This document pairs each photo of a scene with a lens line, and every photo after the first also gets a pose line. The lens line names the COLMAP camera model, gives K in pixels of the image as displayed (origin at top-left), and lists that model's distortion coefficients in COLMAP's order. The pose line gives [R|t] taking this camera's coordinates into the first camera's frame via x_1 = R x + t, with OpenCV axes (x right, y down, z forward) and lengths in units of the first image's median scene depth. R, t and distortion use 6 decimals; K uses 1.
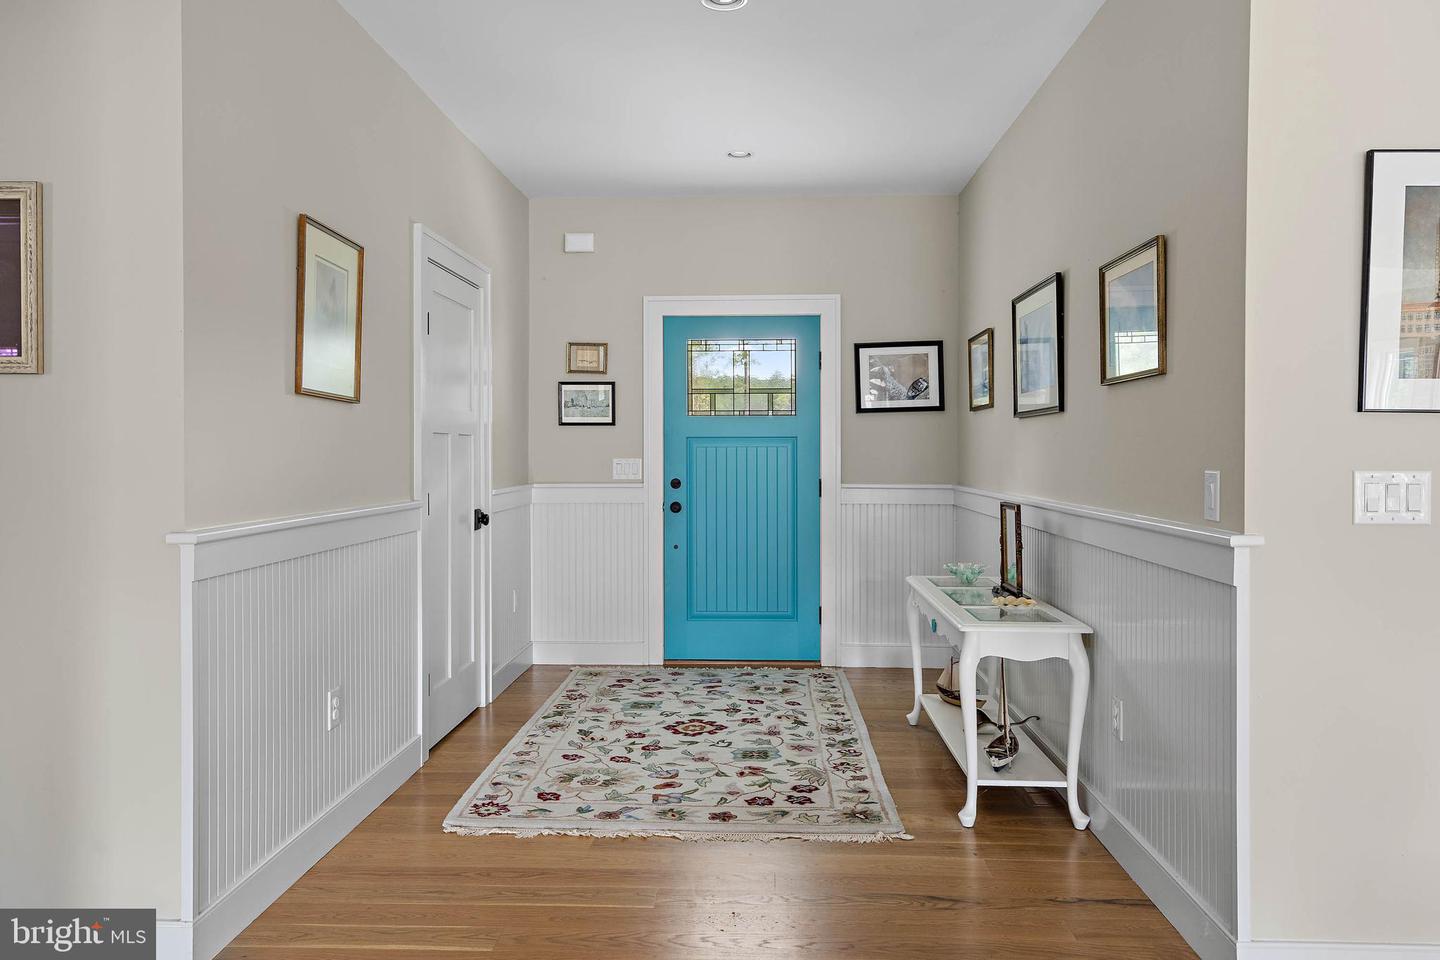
lens RADIAL K [[1044.1, 0, 720.2], [0, 1044.1, 472.6], [0, 0, 1]] dist [-0.000295, -0.000029]
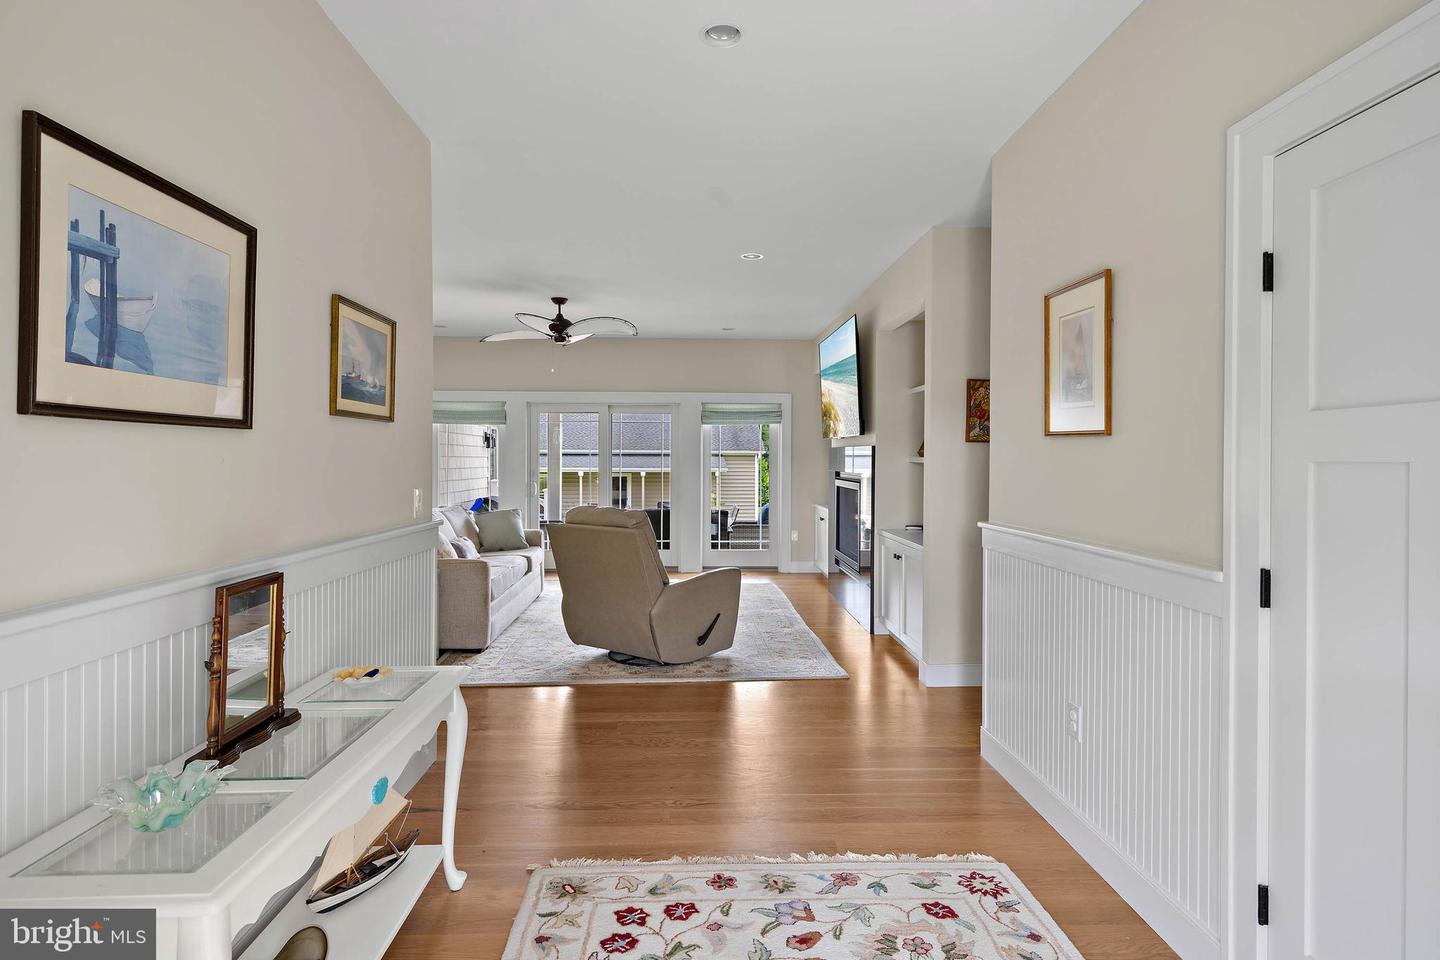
lens RADIAL K [[773.5, 0, 721.1], [0, 773.5, 469.3], [0, 0, 1]] dist [-0.001715, -0.000326]
pose [[-0.996784, -0.005849, -0.079918, 0.056562], [-0.008574, 0.999392, 0.033800, -0.053669], [0.079672, 0.034376, -0.996228, 1.588718]]
